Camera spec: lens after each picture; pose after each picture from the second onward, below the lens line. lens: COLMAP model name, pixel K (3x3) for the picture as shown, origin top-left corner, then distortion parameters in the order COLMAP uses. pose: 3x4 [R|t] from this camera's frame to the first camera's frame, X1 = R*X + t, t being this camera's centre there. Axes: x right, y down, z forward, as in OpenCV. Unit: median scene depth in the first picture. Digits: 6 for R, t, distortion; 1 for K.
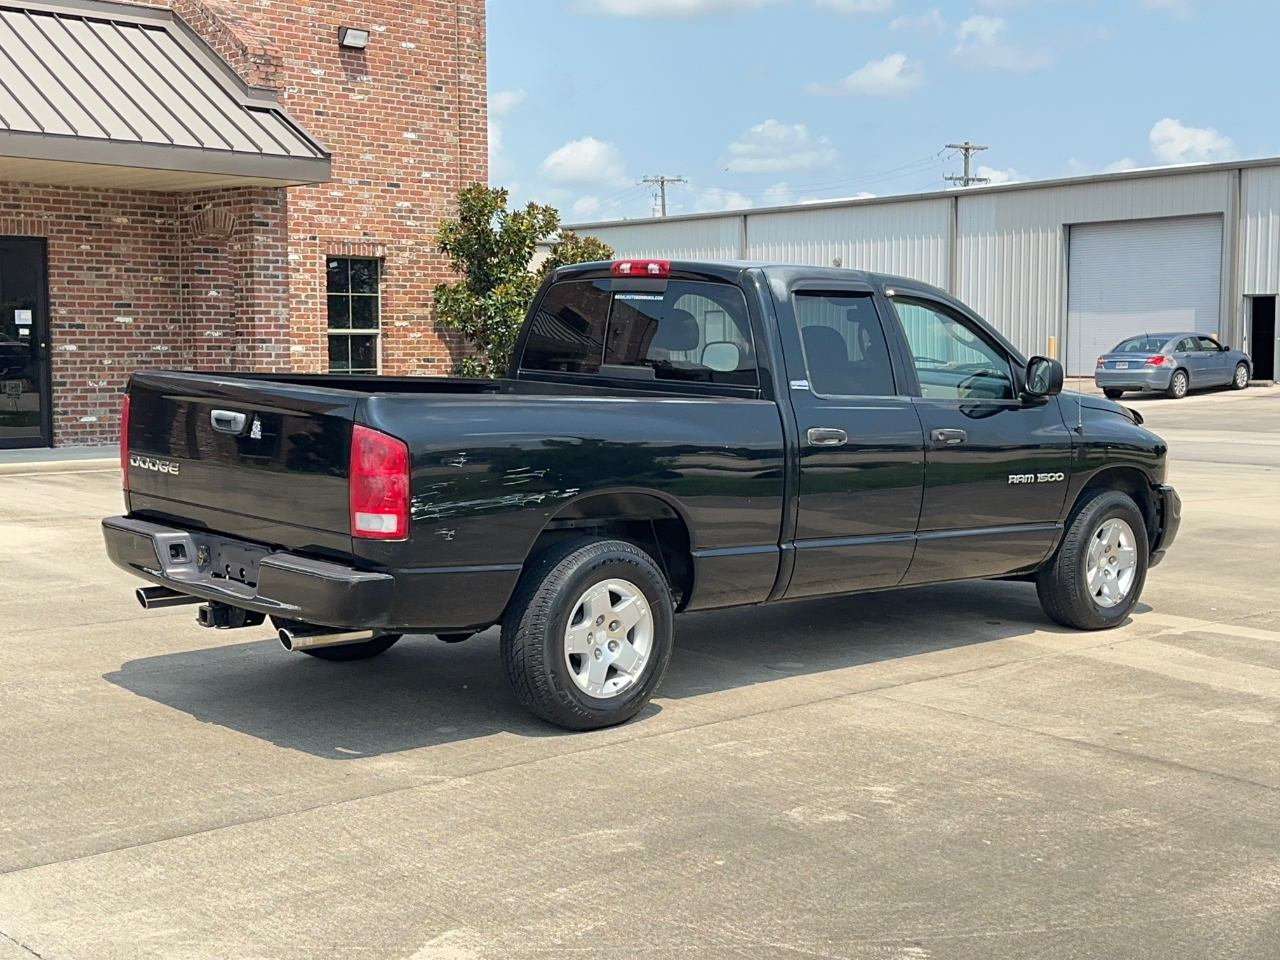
lens RADIAL K [[1749.9, 0, 637.7], [0, 1749.9, 483.6], [0, 0, 1]] dist [0.201994, -0.380620]
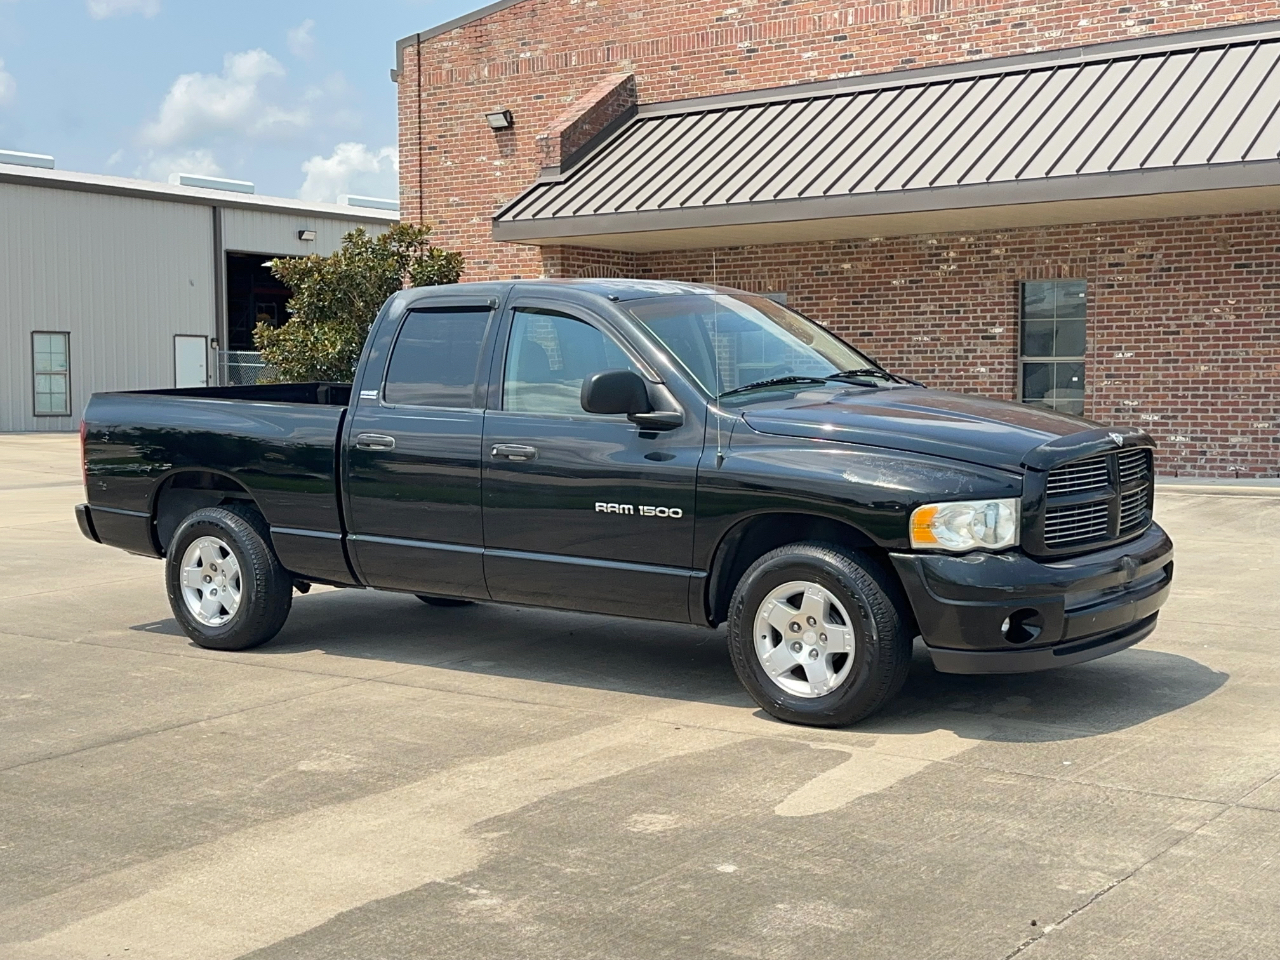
lens RADIAL K [[1749.9, 0, 637.7], [0, 1749.9, 483.6], [0, 0, 1]] dist [0.201994, -0.380620]
pose [[0.186019, 0.055718, -0.980965, 0.511771], [-0.076437, 0.996186, 0.042088, -0.025062], [0.979568, 0.067153, 0.189569, 0.402605]]
